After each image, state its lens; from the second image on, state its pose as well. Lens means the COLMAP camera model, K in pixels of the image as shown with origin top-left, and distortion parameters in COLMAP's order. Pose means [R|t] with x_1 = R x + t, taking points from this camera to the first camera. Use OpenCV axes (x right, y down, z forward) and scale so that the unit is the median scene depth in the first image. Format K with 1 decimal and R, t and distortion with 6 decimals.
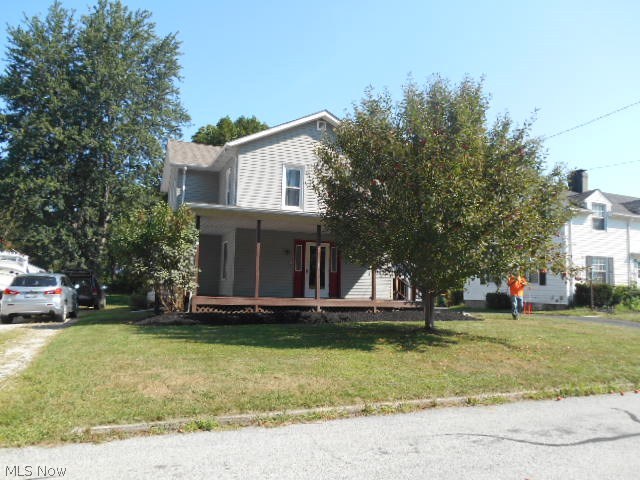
lens RADIAL K [[510.5, 0, 331.9], [0, 510.5, 237.6], [0, 0, 1]] dist [-0.000361, -0.004189]
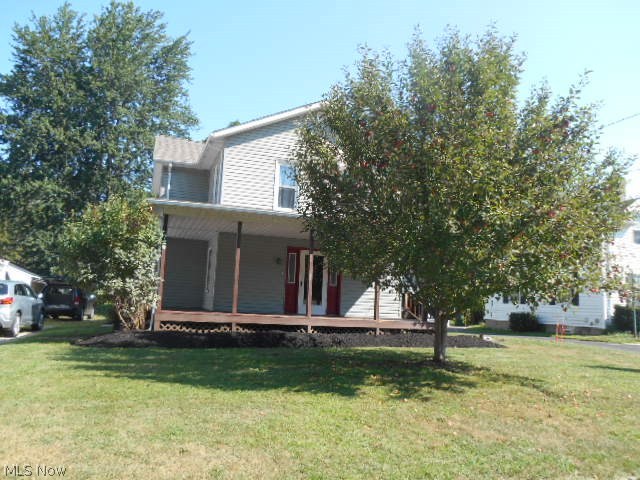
lens RADIAL K [[510.5, 0, 331.9], [0, 510.5, 237.6], [0, 0, 1]] dist [-0.000361, -0.004189]
pose [[0.999090, 0.018588, -0.038377, 0.038550], [-0.019573, 0.999484, -0.025462, 0.010027], [0.037884, 0.026190, 0.998939, 0.154534]]
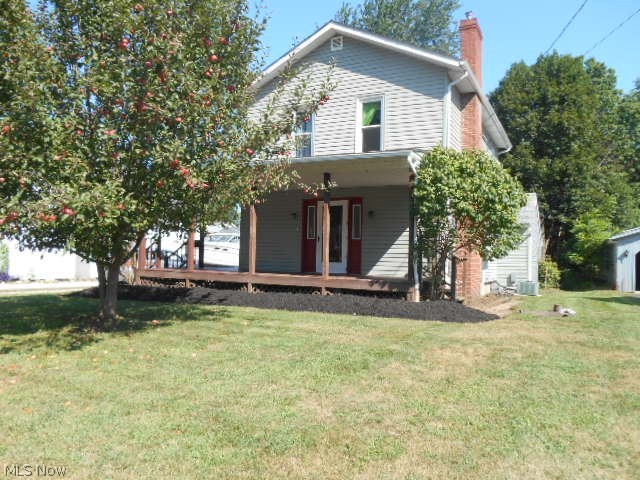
lens RADIAL K [[510.5, 0, 331.9], [0, 510.5, 237.6], [0, 0, 1]] dist [-0.000361, -0.004189]
pose [[0.622350, -0.041750, -0.781625, 0.621985], [0.066766, 0.997769, -0.000135, 0.072419], [0.779887, -0.052102, 0.623748, 0.601761]]
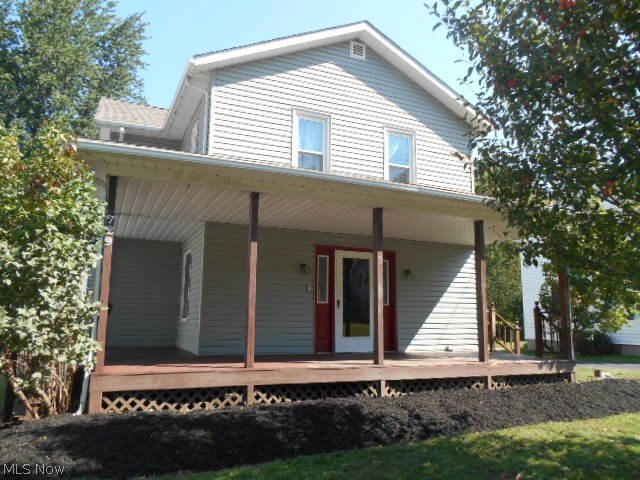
lens RADIAL K [[503.4, 0, 326.1], [0, 503.4, 236.4], [0, 0, 1]] dist [0.011695, 0.005269]
pose [[0.999396, -0.004943, 0.034388, -0.089328], [0.006943, 0.998276, -0.058284, 0.029000], [-0.034040, 0.058488, 0.997708, 0.517518]]
